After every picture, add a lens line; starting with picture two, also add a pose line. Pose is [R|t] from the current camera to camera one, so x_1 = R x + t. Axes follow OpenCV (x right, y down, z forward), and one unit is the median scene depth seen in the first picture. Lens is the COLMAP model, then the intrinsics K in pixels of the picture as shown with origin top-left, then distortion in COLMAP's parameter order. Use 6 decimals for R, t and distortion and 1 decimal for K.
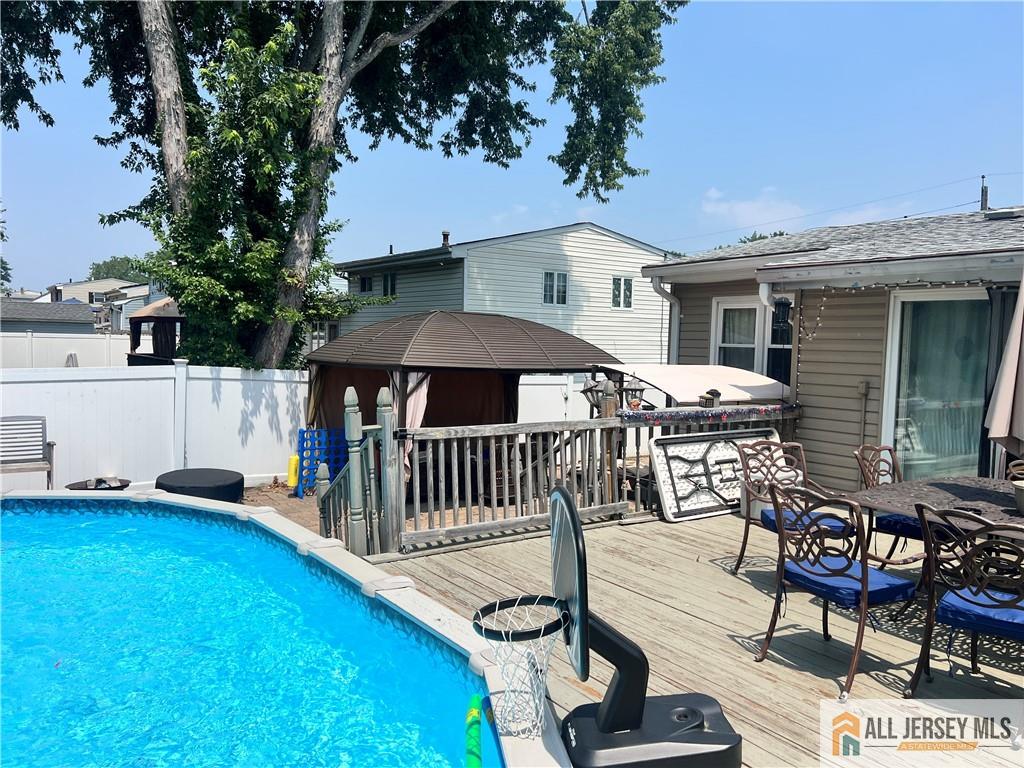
lens RADIAL K [[769.4, 0, 515.0], [0, 769.4, 381.3], [0, 0, 1]] dist [0.067900, -0.068798]
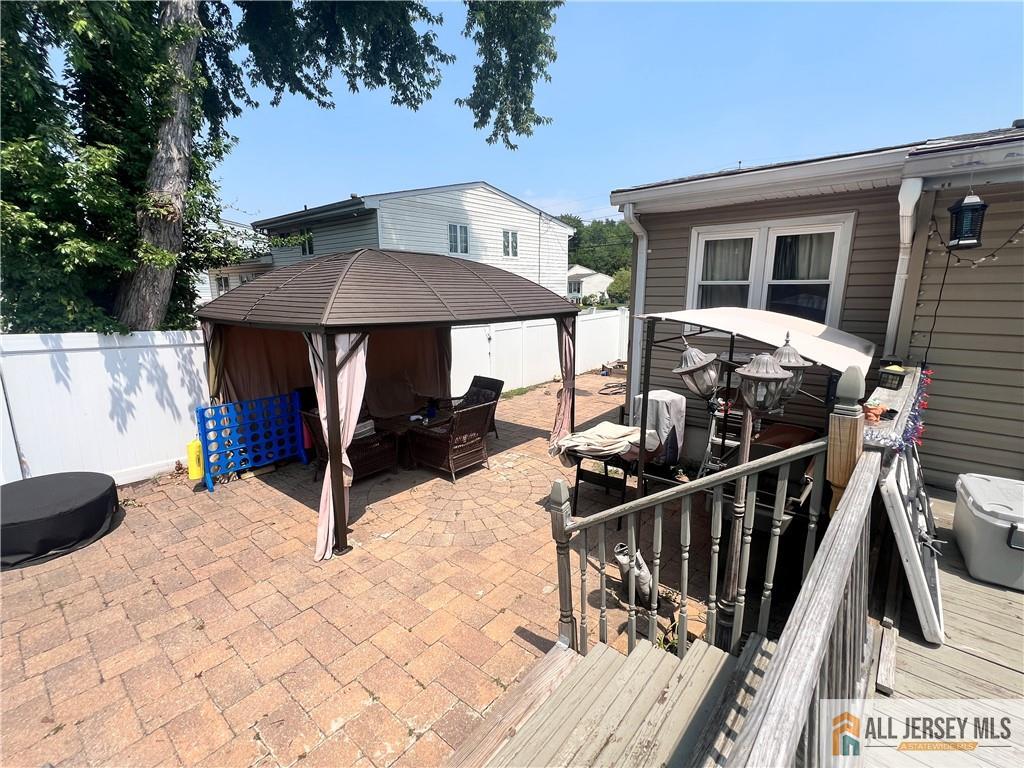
lens RADIAL K [[458.8, 0, 507.9], [0, 458.8, 387.2], [0, 0, 1]] dist [-0.008122, 0.001295]
pose [[0.973732, -0.075034, 0.214979, -0.056651], [0.039120, 0.985234, 0.166683, -0.019282], [-0.224311, -0.153894, 0.962289, 0.401018]]
